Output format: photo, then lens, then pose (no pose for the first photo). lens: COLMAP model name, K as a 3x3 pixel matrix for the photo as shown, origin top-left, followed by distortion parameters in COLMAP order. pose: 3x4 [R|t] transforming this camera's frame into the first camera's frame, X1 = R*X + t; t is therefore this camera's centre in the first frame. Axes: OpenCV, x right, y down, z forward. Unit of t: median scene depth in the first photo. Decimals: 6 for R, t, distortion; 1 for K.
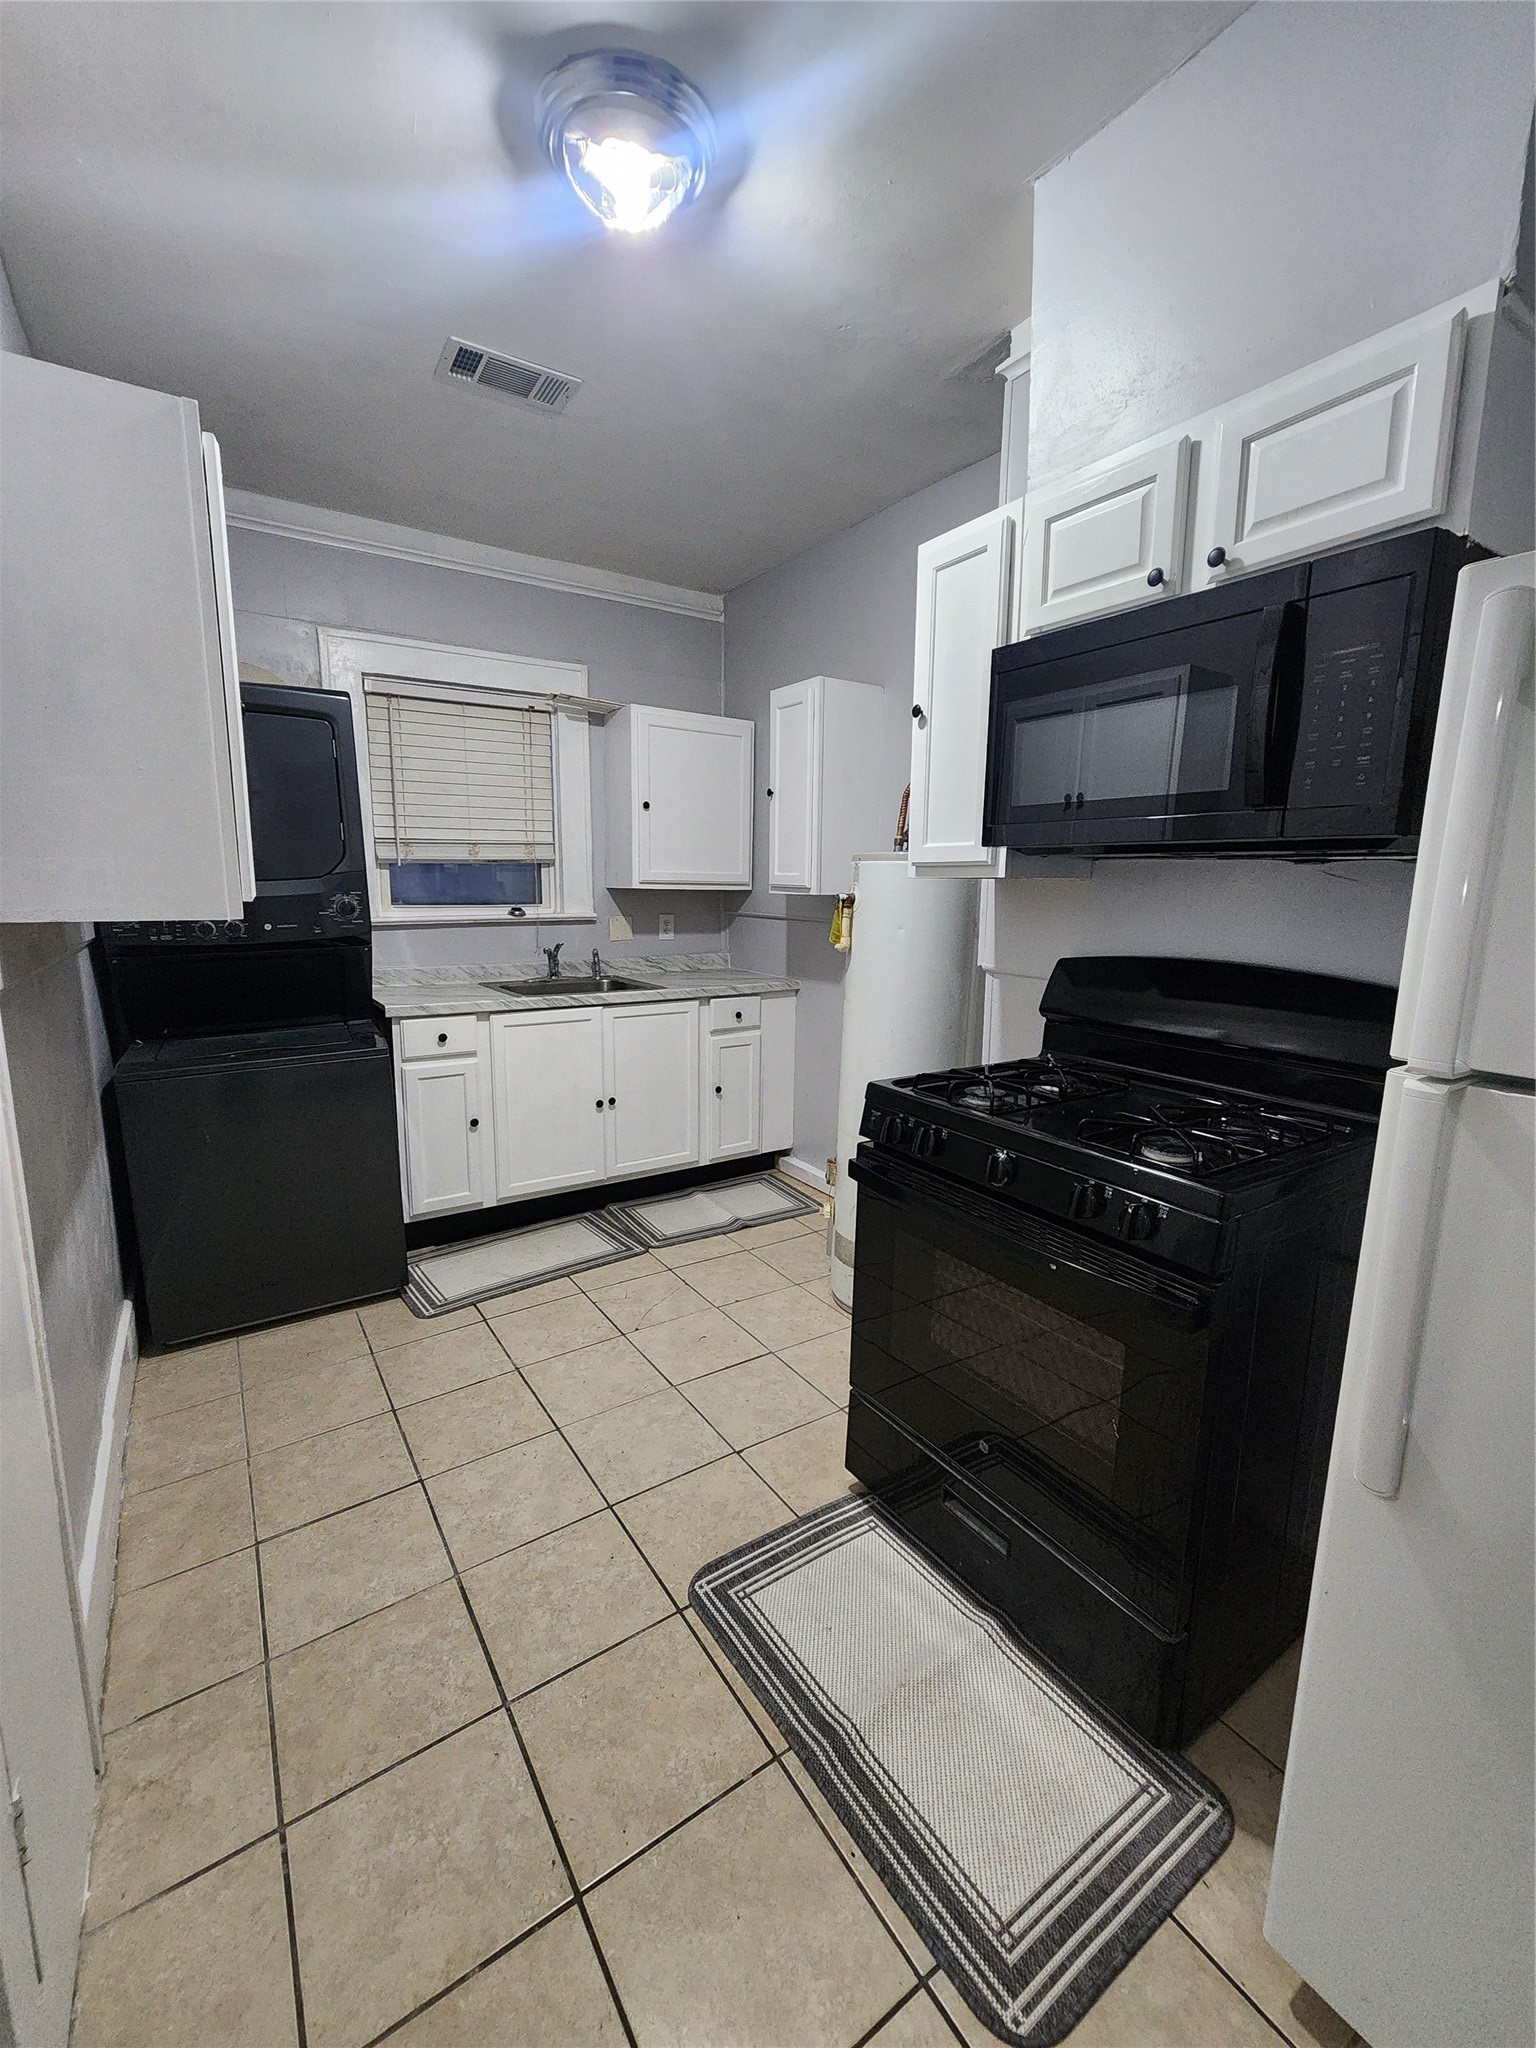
lens RADIAL K [[844.7, 0, 775.0], [0, 844.7, 1024.3], [0, 0, 1]] dist [0.001770, 0.000003]
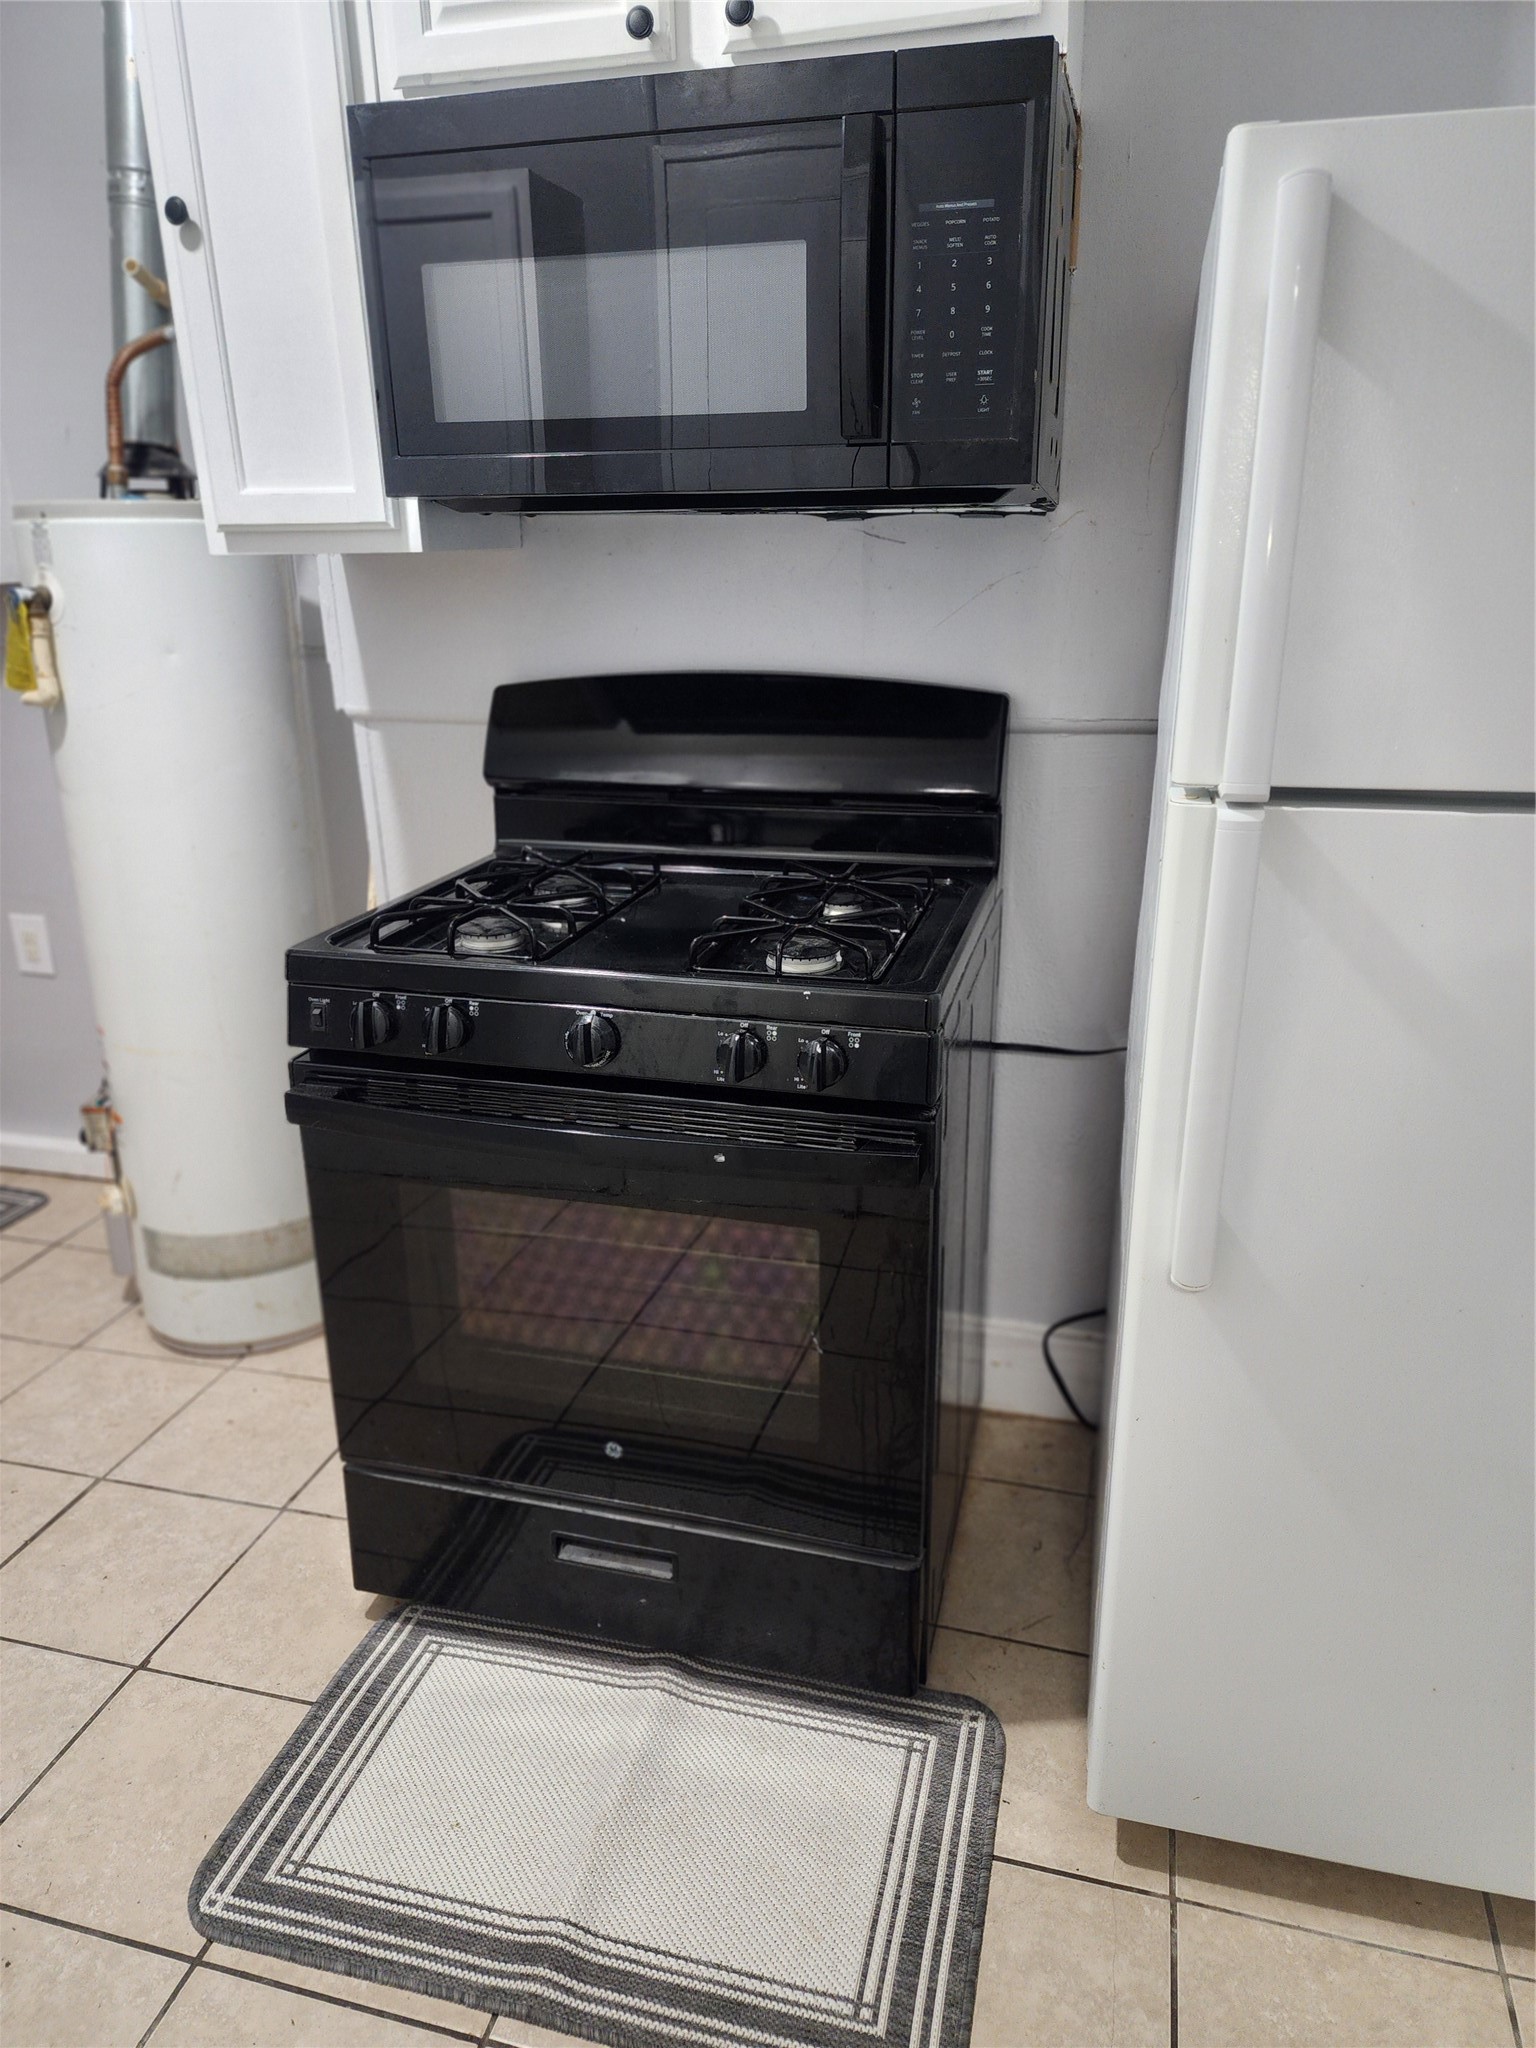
lens RADIAL K [[1366.7, 0, 767.4], [0, 1366.7, 1022.5], [0, 0, 1]] dist [0.043397, -0.037884]
pose [[0.756804, -0.240841, 0.607655, -0.231190], [0.132860, 0.966917, 0.217761, -0.043191], [-0.639997, -0.084069, 0.763764, 0.126285]]
